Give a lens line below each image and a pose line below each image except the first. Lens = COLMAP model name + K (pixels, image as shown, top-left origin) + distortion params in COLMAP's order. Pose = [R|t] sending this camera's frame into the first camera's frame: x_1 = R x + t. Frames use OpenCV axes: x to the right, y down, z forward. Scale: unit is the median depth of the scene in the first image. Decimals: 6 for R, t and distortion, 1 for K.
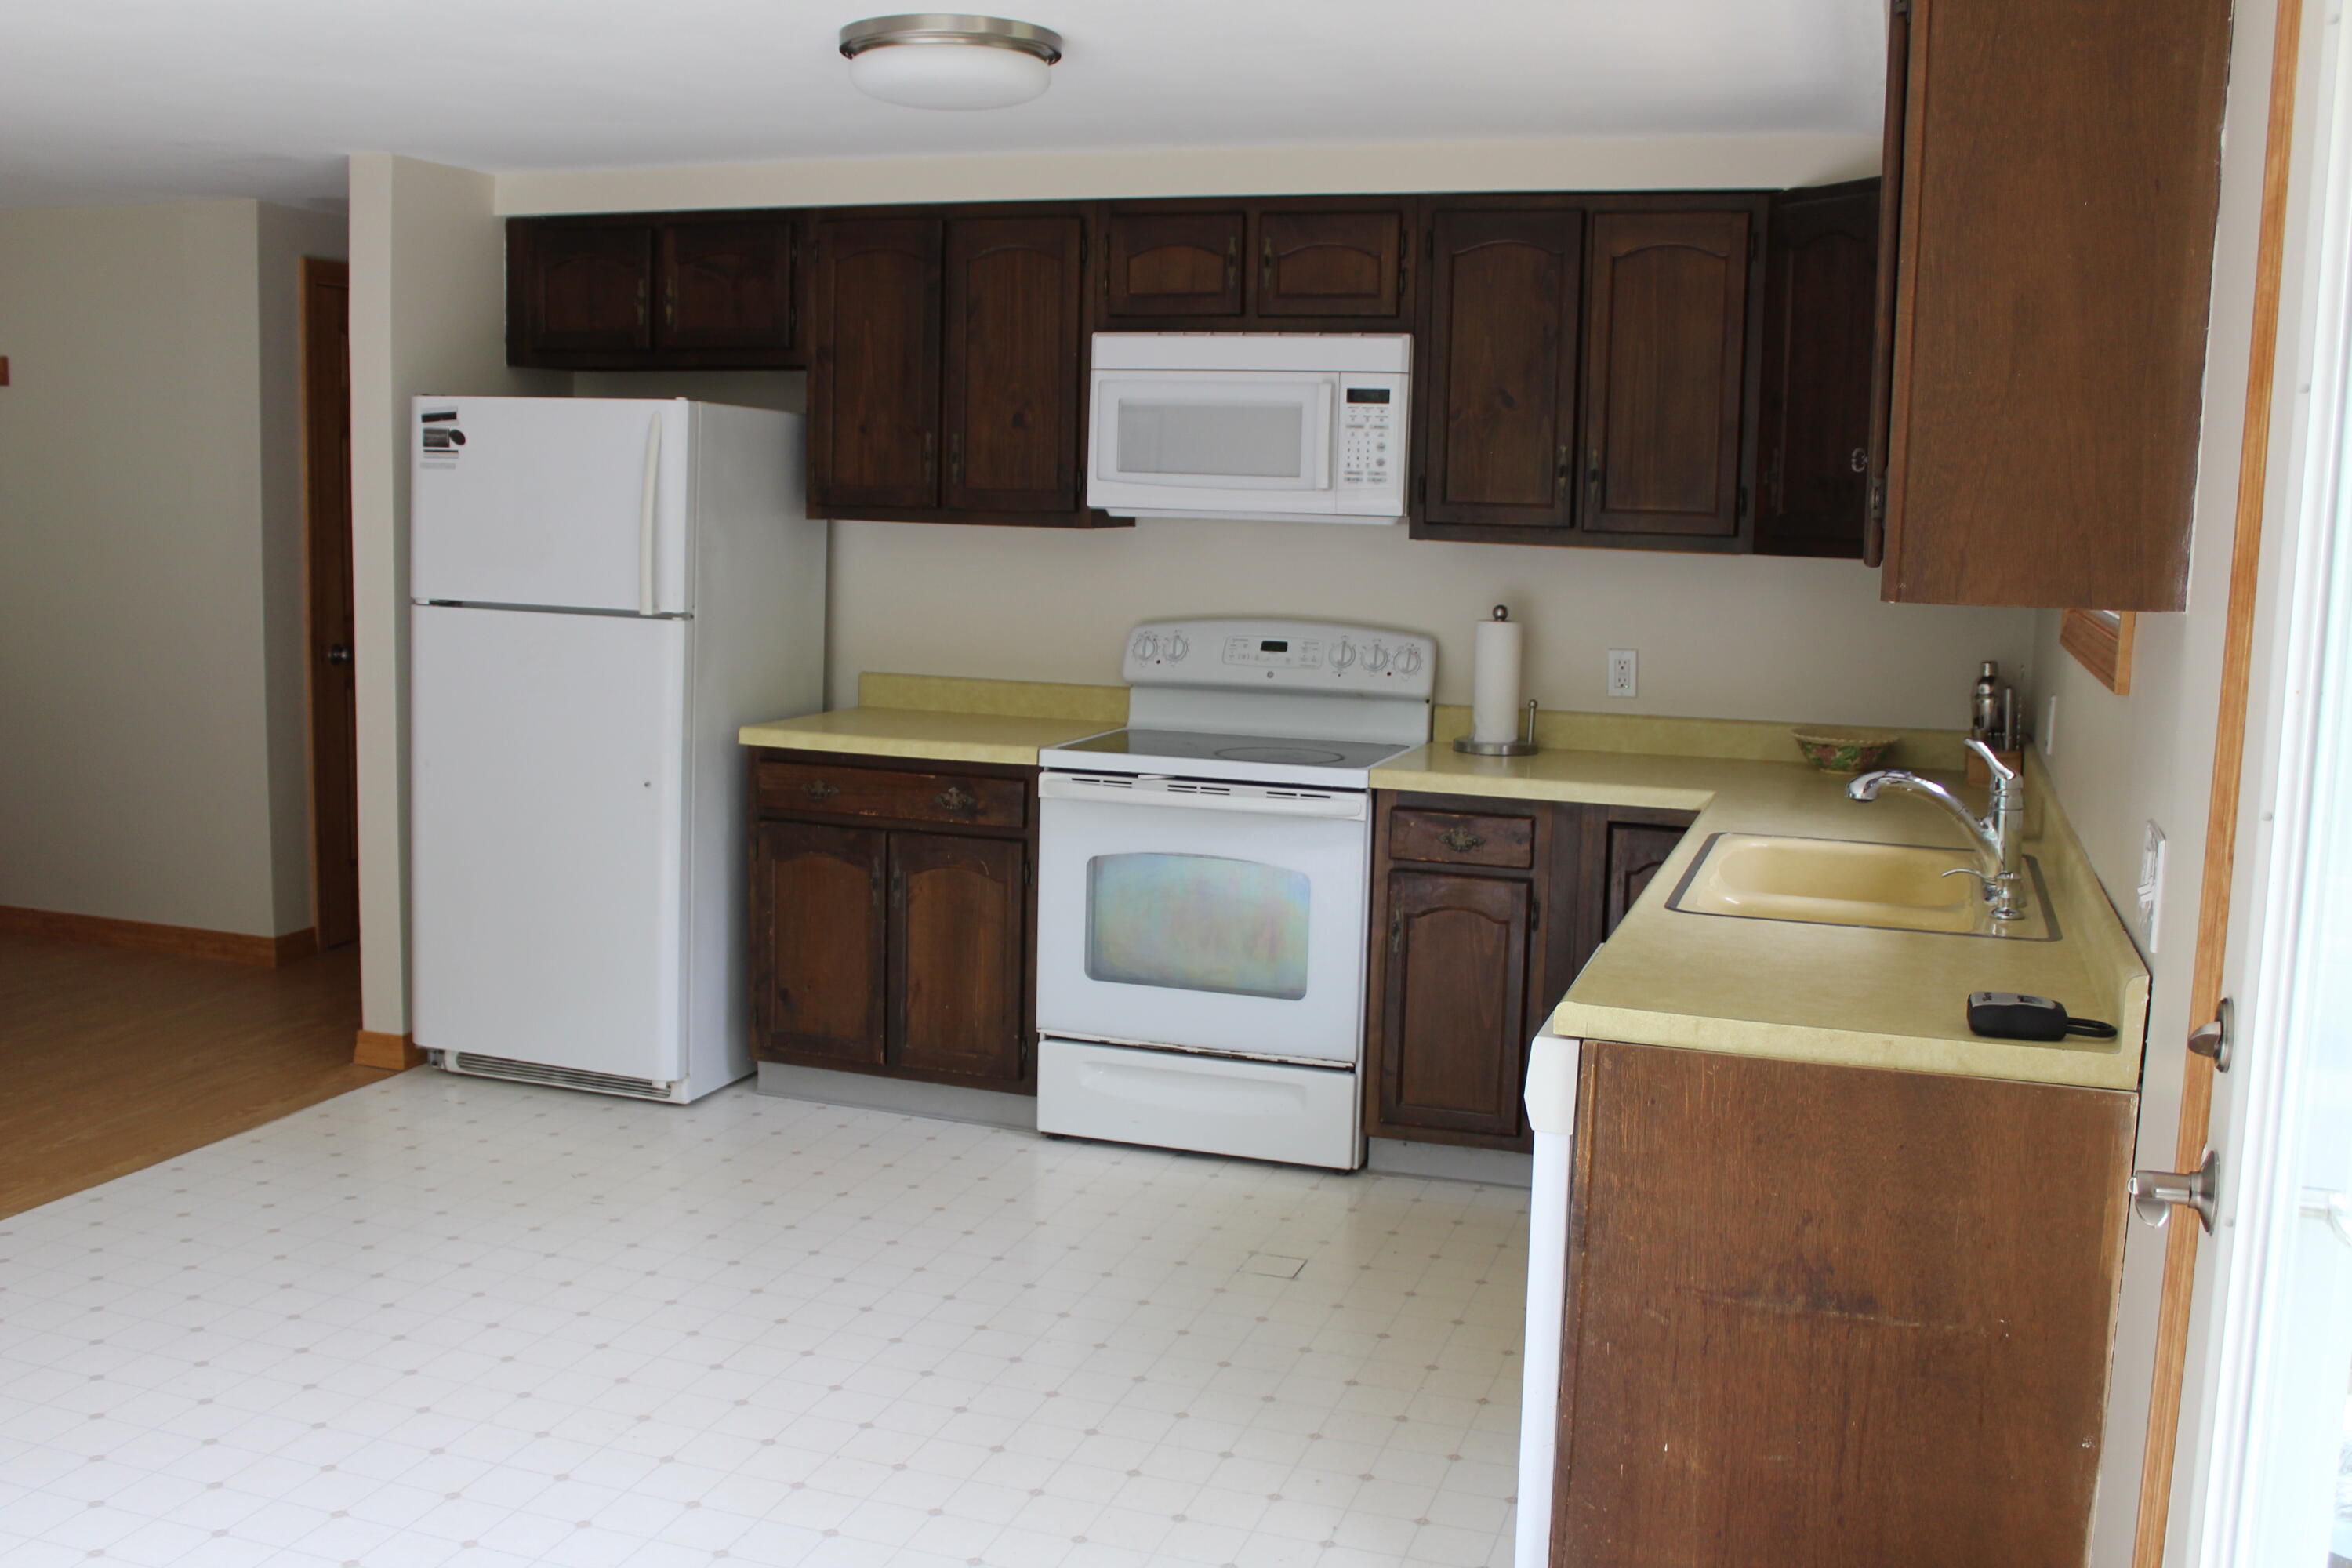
lens RADIAL K [[2199.5, 0, 1176.0], [0, 2199.5, 784.0], [0, 0, 1]] dist [-0.152749, 0.144220]
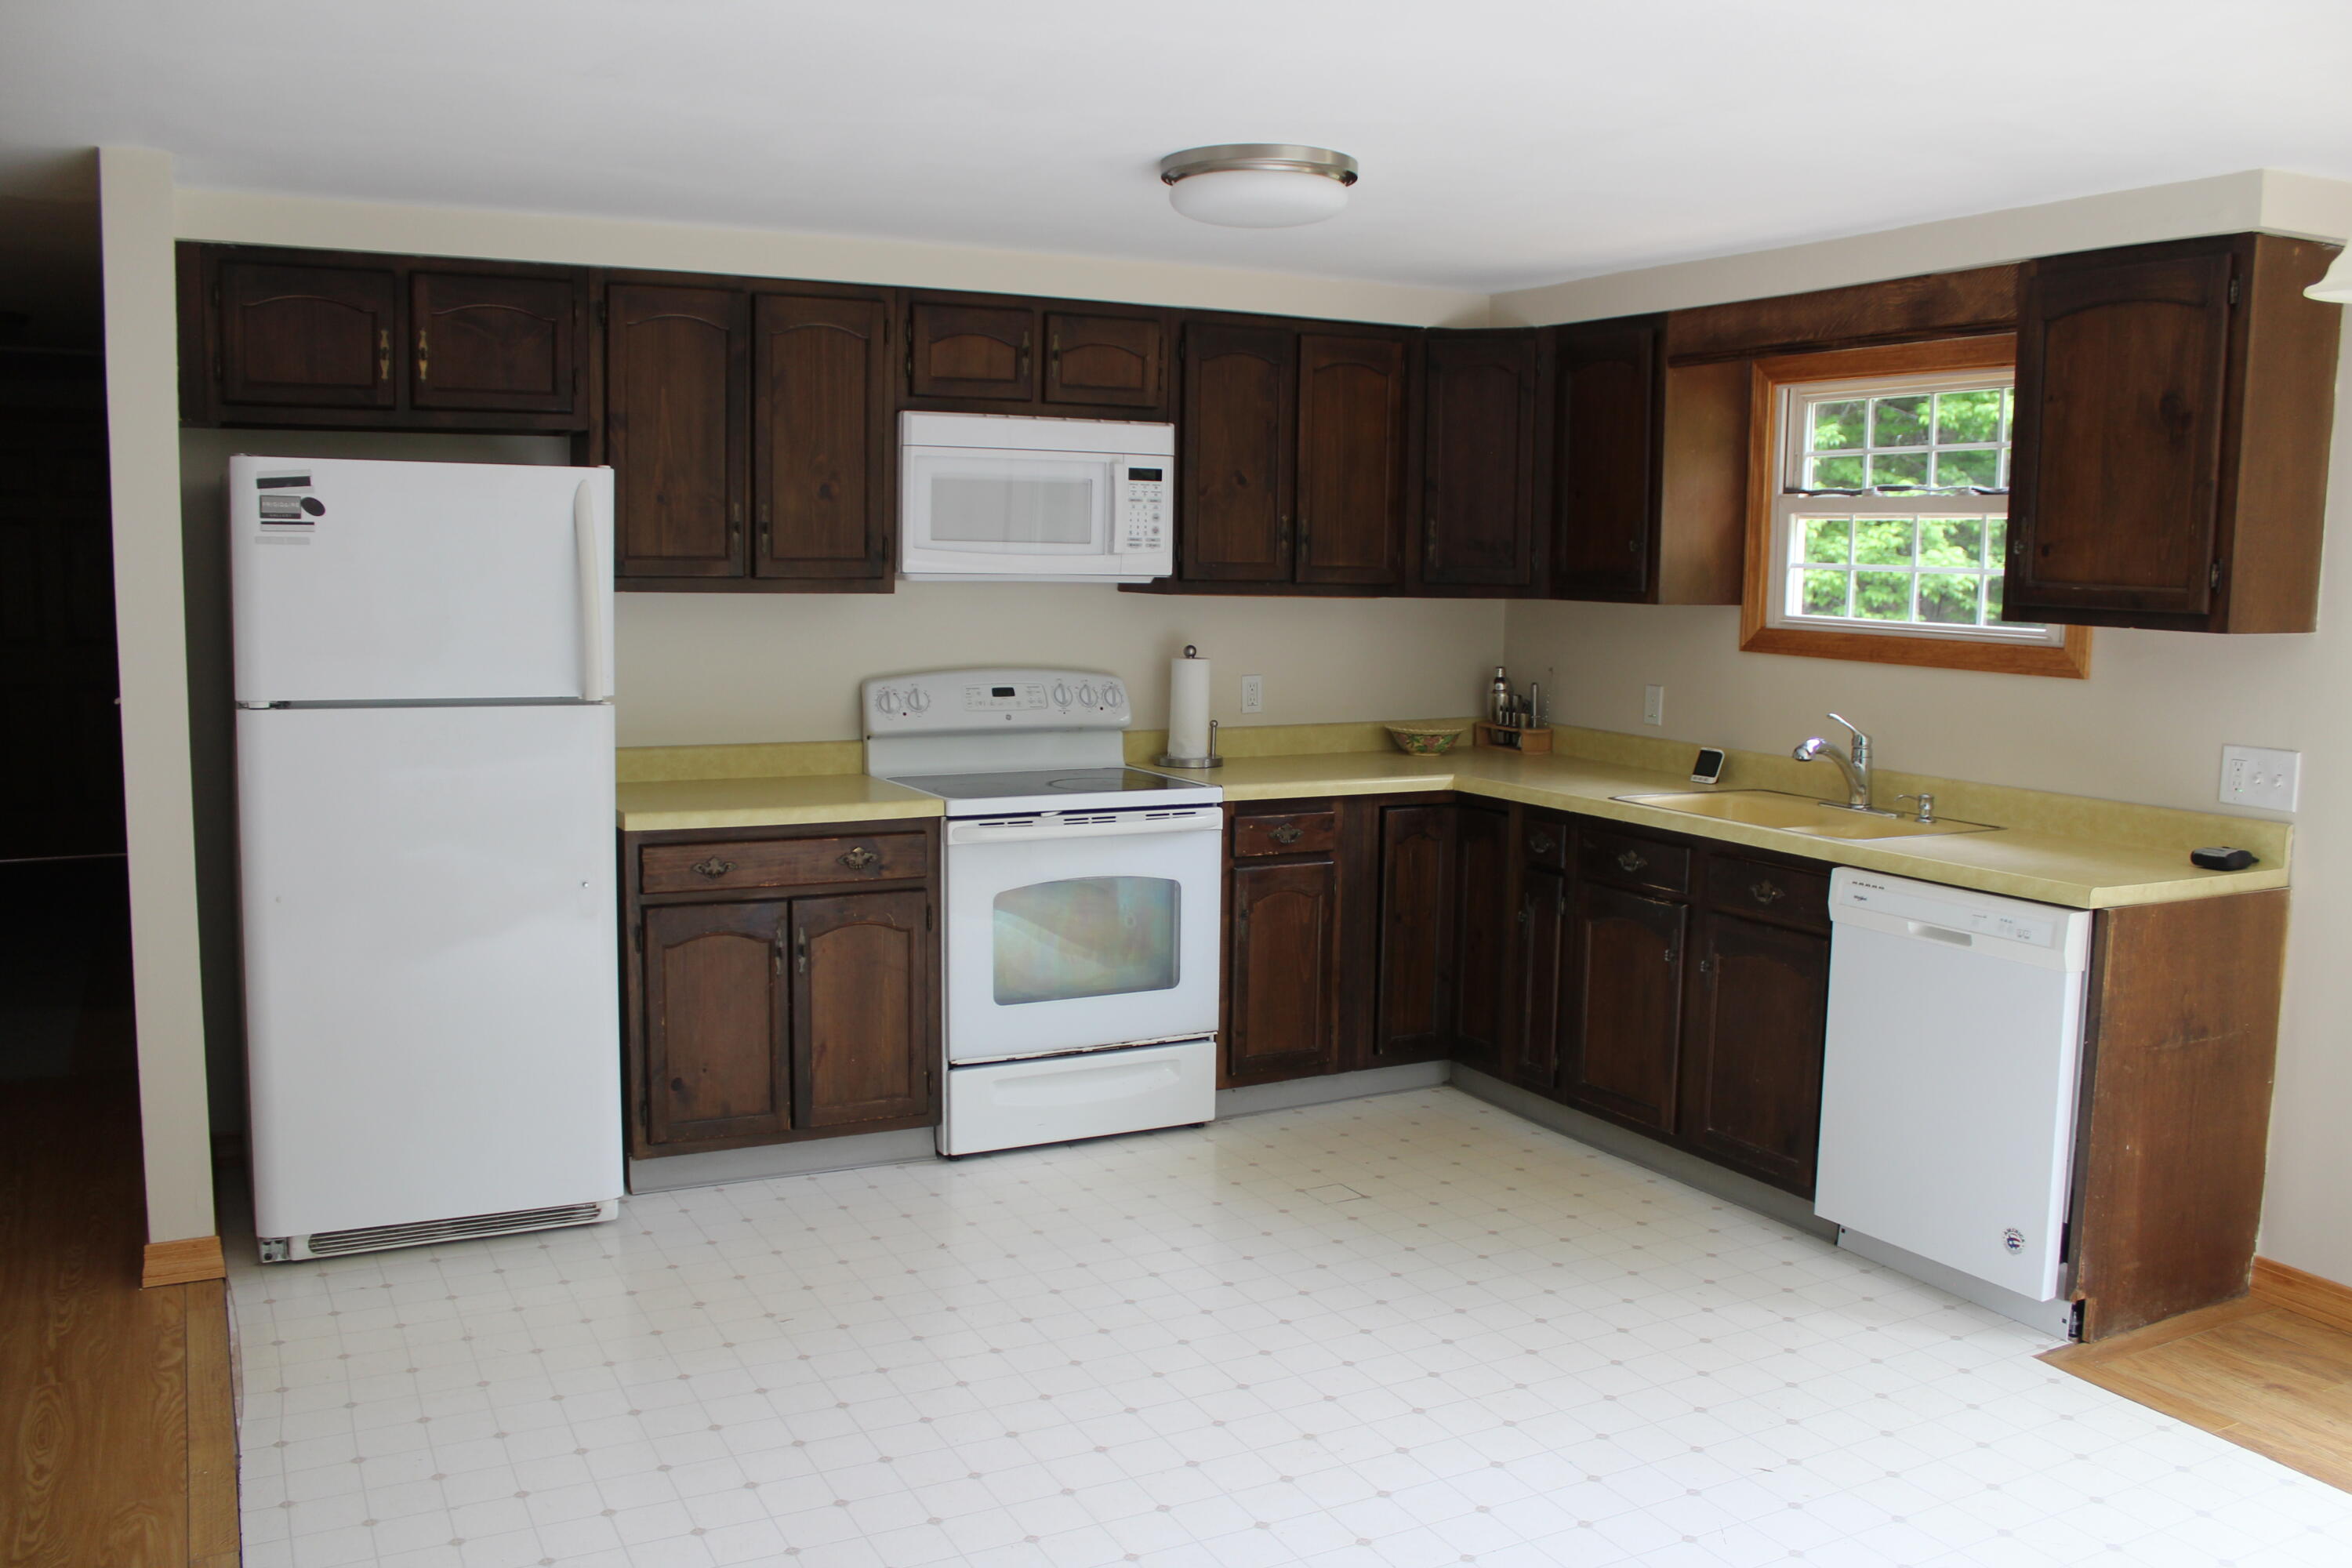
lens RADIAL K [[1942.8, 0, 1176.0], [0, 1942.8, 784.0], [0, 0, 1]] dist [-0.167518, 0.150383]
pose [[0.691479, -0.099048, 0.715574, -0.650401], [0.098369, 0.994239, 0.042564, -0.052478], [-0.715668, 0.040958, 0.697239, 0.257873]]
